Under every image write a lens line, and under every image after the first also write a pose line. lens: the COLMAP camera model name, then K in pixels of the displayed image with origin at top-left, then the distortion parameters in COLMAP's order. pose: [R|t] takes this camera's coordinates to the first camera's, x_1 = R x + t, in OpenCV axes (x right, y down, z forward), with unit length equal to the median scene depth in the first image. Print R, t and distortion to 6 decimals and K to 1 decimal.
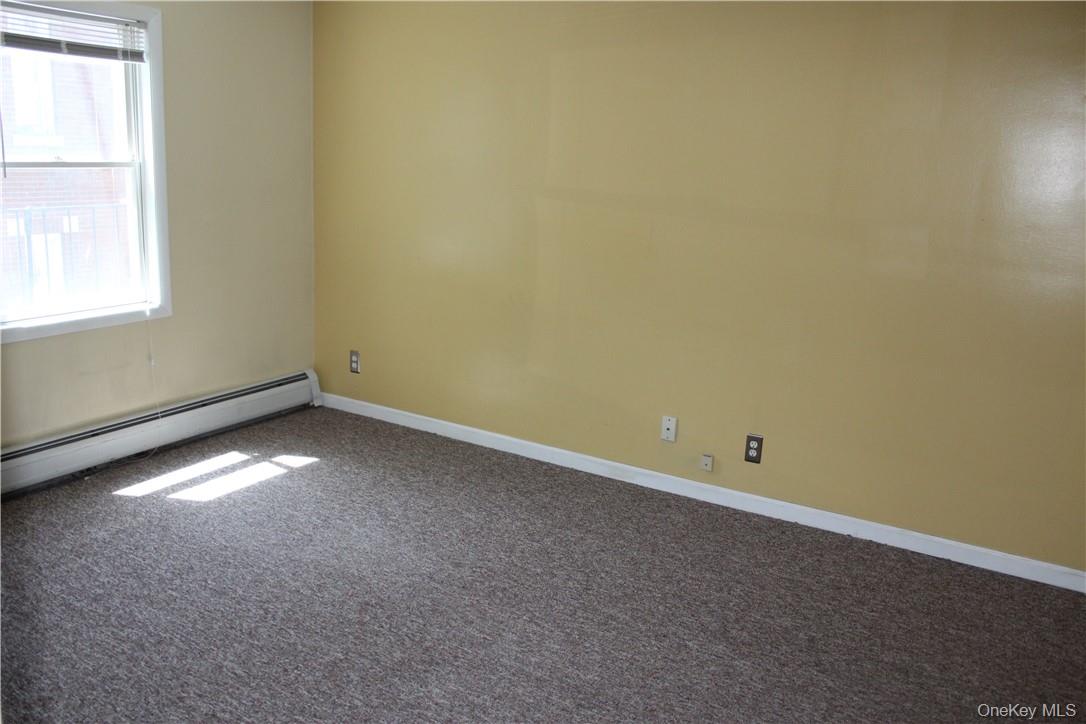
lens RADIAL K [[899.5, 0, 530.0], [0, 899.5, 366.3], [0, 0, 1]] dist [-0.164933, 0.146628]
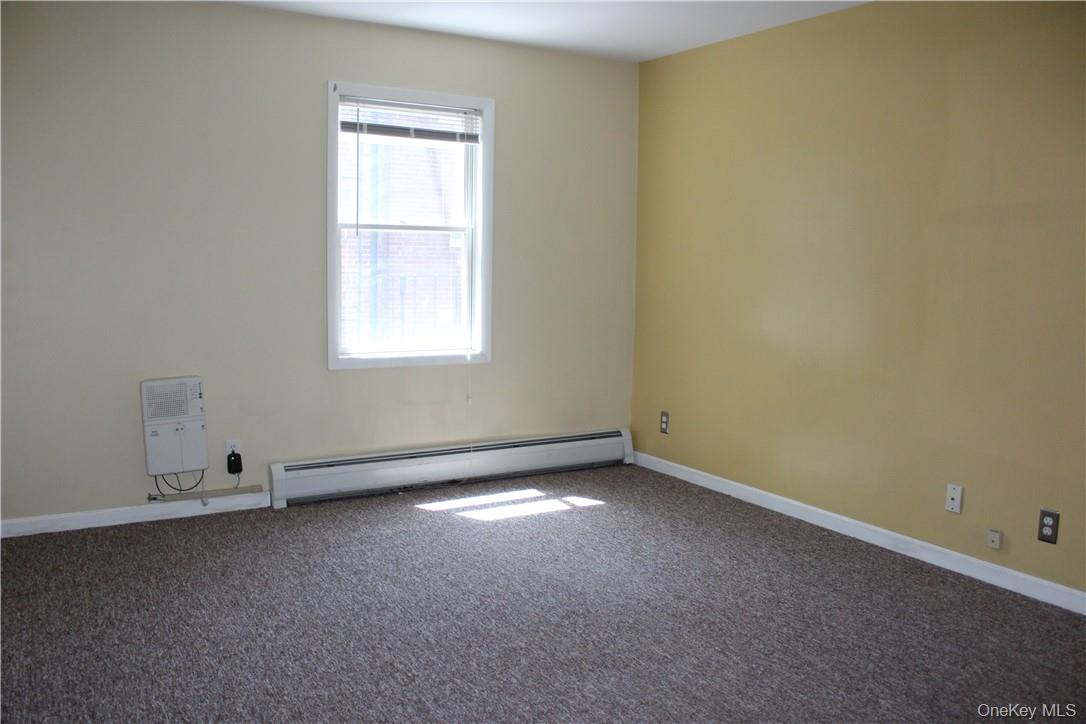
lens RADIAL K [[899.5, 0, 530.0], [0, 899.5, 366.3], [0, 0, 1]] dist [-0.164933, 0.146628]
pose [[0.884426, 0.029225, -0.465765, 0.188926], [-0.090984, 0.989684, -0.110667, 0.076551], [0.457726, 0.140254, 0.877961, 0.011459]]
